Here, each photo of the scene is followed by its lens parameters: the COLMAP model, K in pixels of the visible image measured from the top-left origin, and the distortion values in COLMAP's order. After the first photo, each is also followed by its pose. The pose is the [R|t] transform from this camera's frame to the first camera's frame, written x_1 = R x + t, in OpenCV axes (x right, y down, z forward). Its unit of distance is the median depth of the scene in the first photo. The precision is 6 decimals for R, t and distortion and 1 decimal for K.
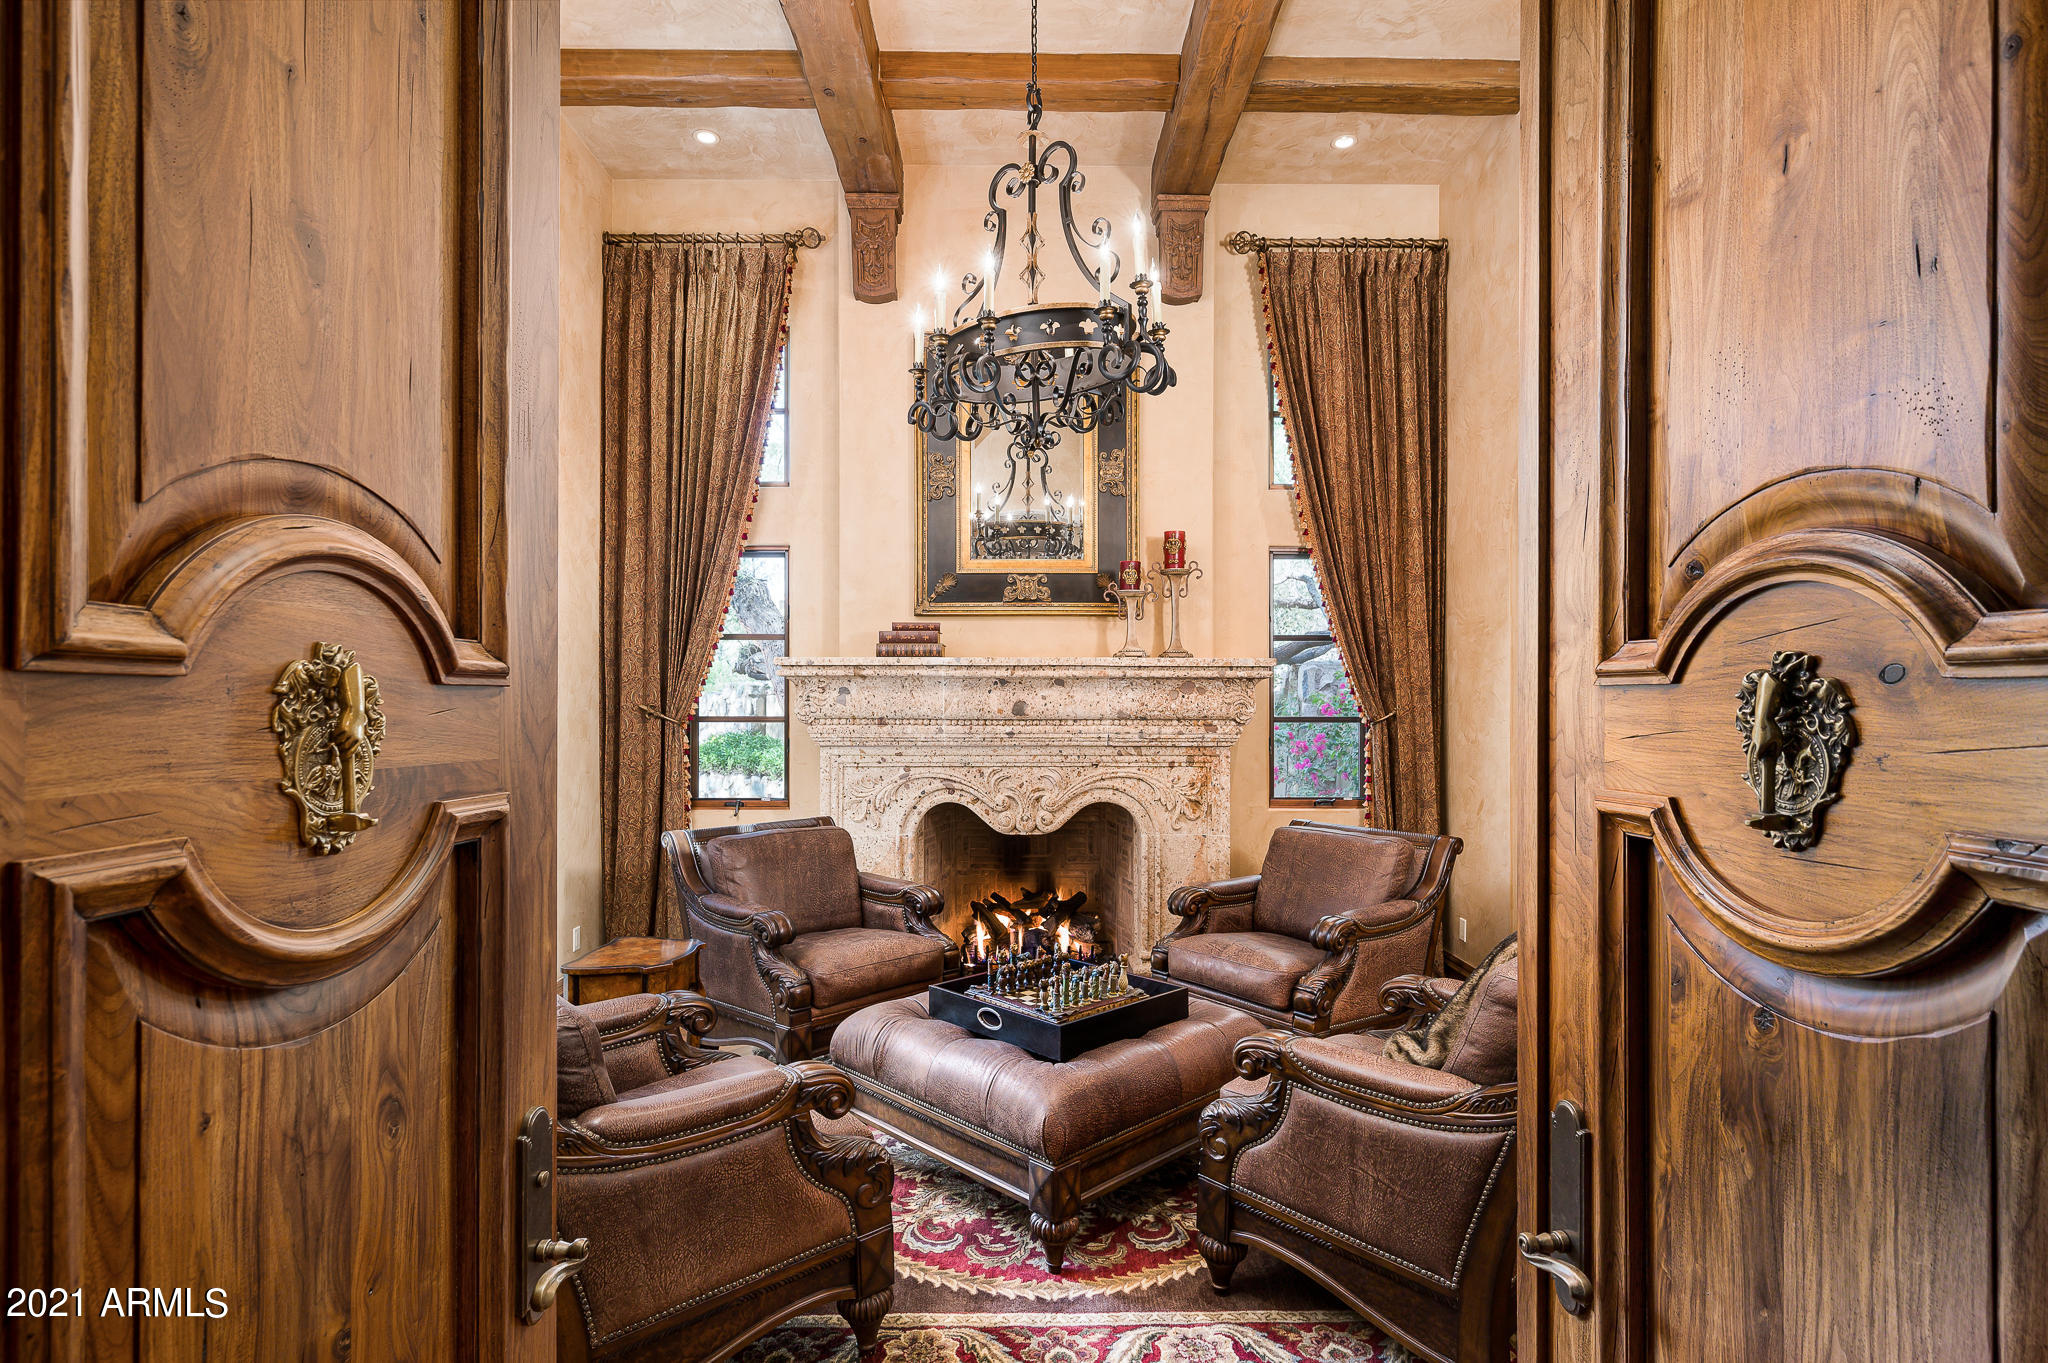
lens RADIAL K [[1022.9, 0, 1020.7], [0, 1022.9, 694.9], [0, 0, 1]] dist [-0.001519, -0.000211]
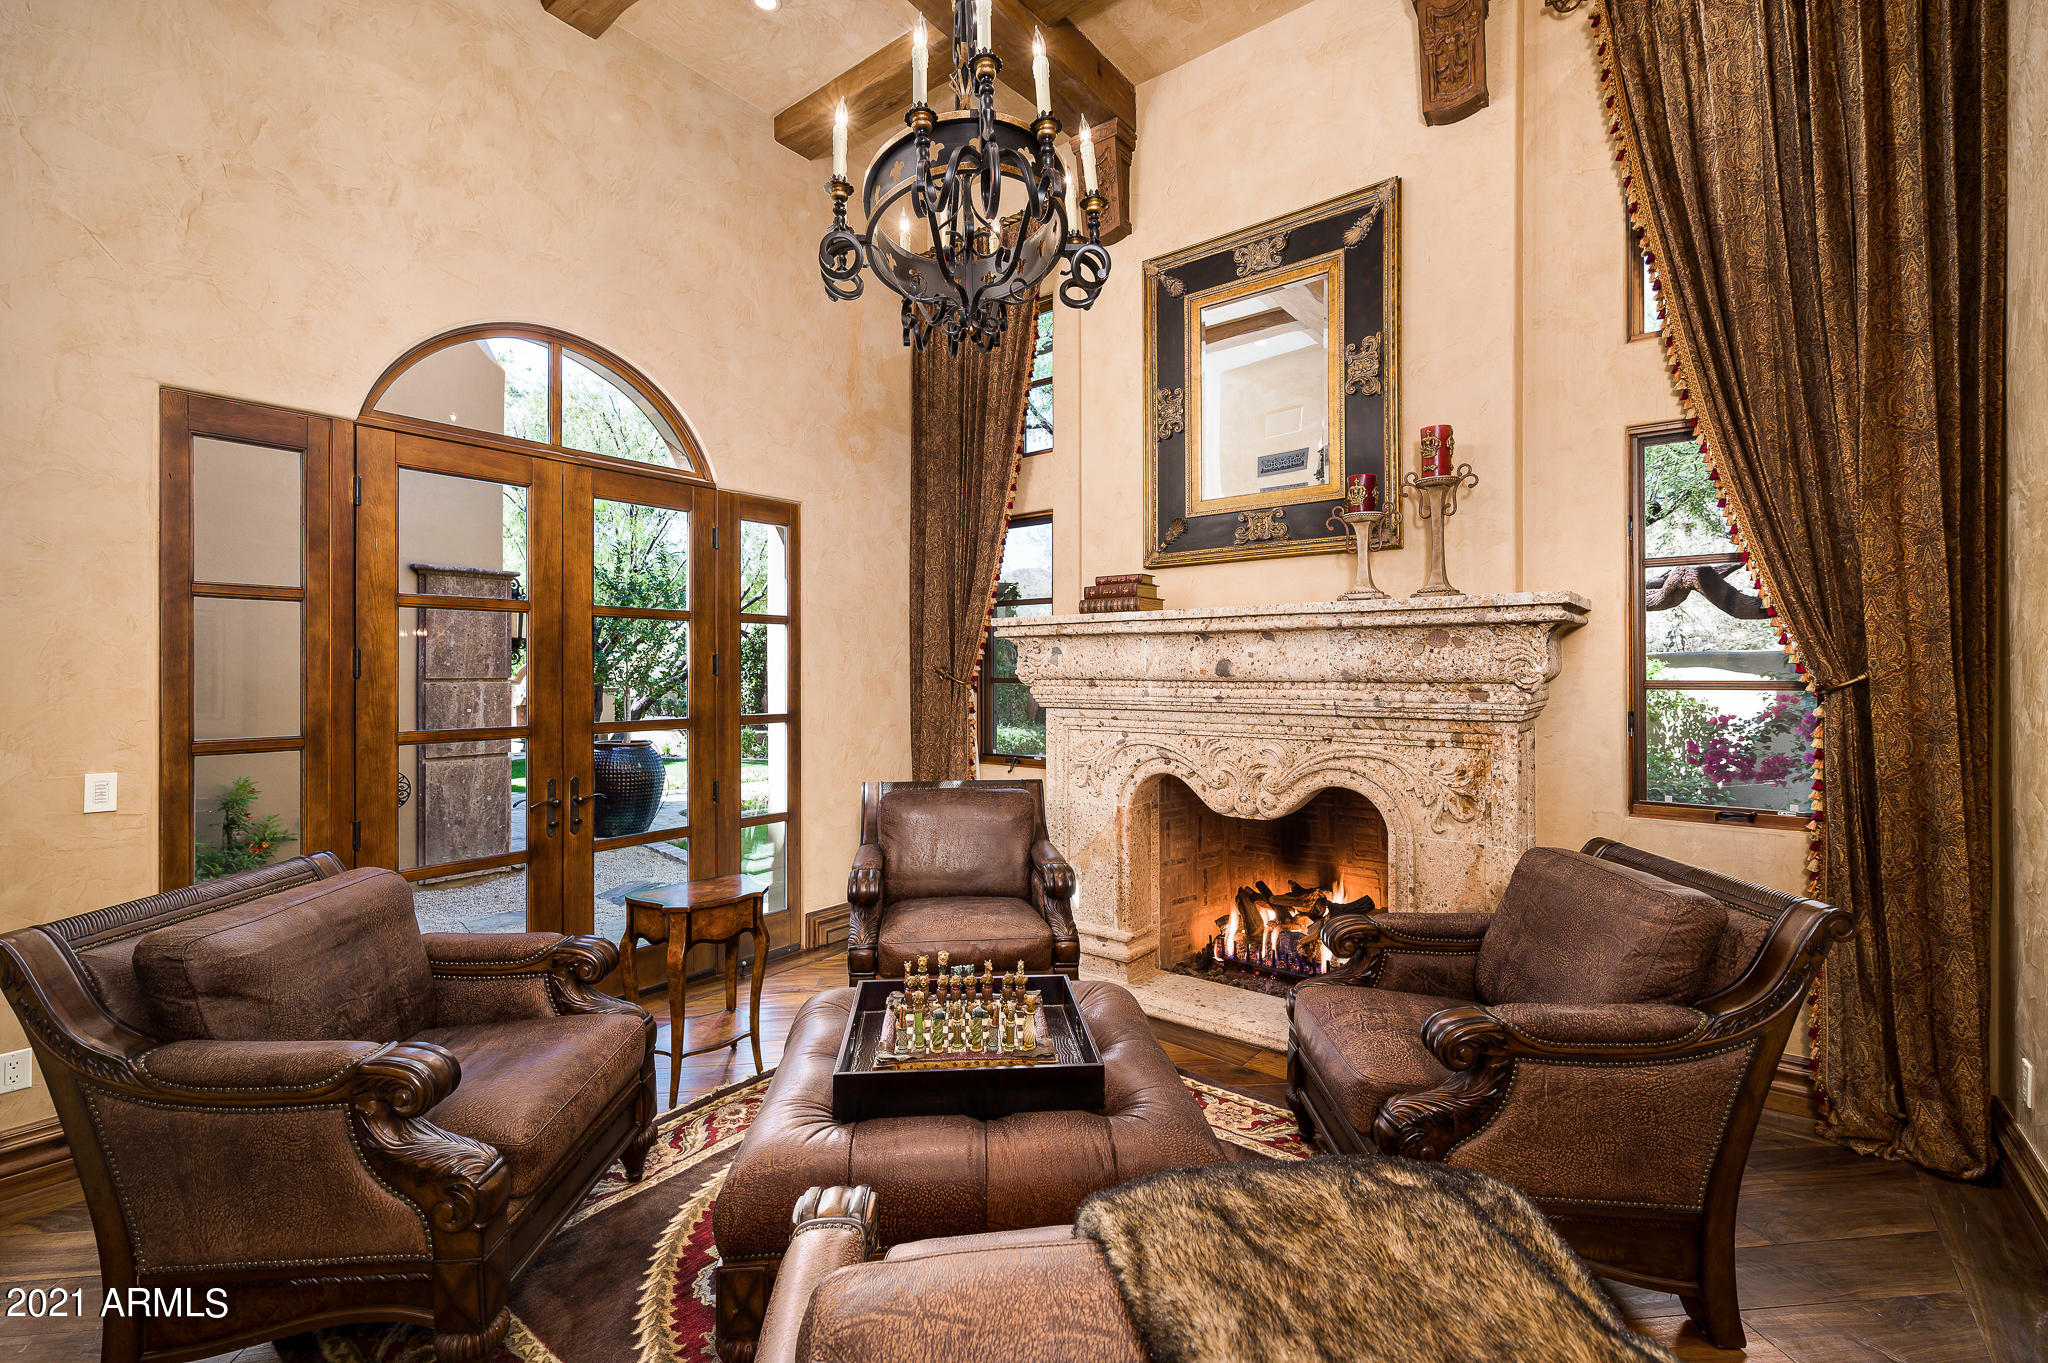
lens RADIAL K [[873.0, 0, 1025.1], [0, 873.0, 665.3], [0, 0, 1]] dist [0.000046, 0.000141]
pose [[0.781662, -0.006079, -0.623672, 0.312545], [0.005348, 0.999981, -0.003044, 0.011985], [0.623679, -0.000956, 0.781680, 0.325858]]
